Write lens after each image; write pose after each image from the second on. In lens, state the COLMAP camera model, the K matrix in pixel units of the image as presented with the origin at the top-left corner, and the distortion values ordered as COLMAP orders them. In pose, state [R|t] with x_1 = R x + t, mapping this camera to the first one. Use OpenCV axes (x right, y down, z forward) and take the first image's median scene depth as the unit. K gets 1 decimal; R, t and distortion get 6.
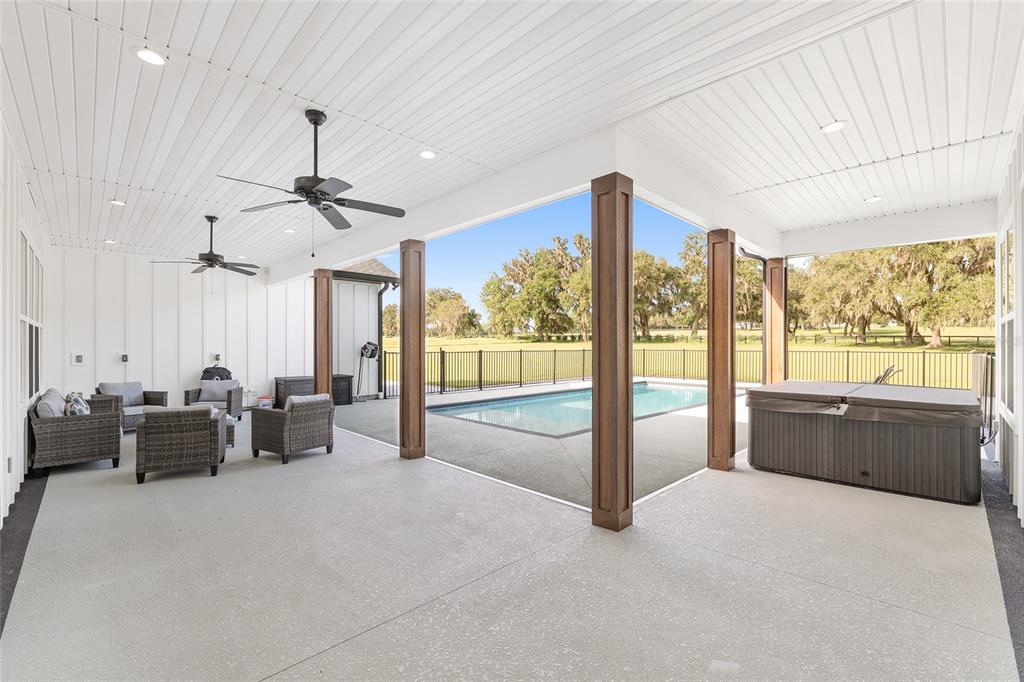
lens RADIAL K [[437.1, 0, 514.2], [0, 437.1, 341.3], [0, 0, 1]] dist [-0.002735, 0.000007]
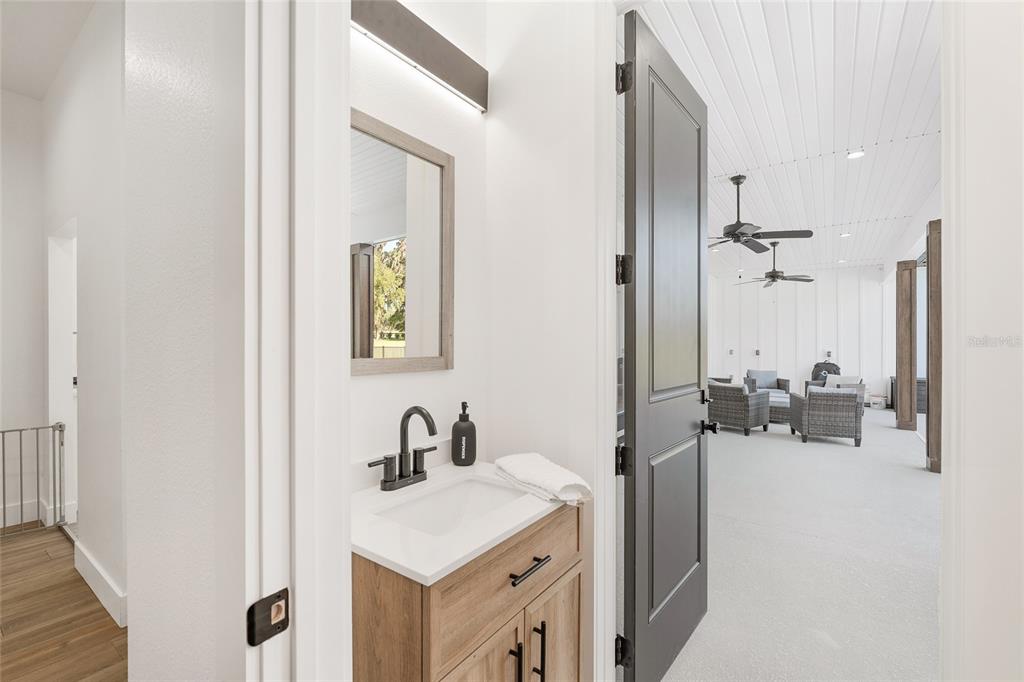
lens RADIAL K [[437.1, 0, 513.6], [0, 437.1, 344.1], [0, 0, 1]] dist [-0.002735, 0.000007]
pose [[0.164946, 0.001219, -0.986302, 0.447735], [0.006805, 0.999974, 0.002374, 0.005807], [0.986279, -0.007103, 0.164934, 0.028897]]
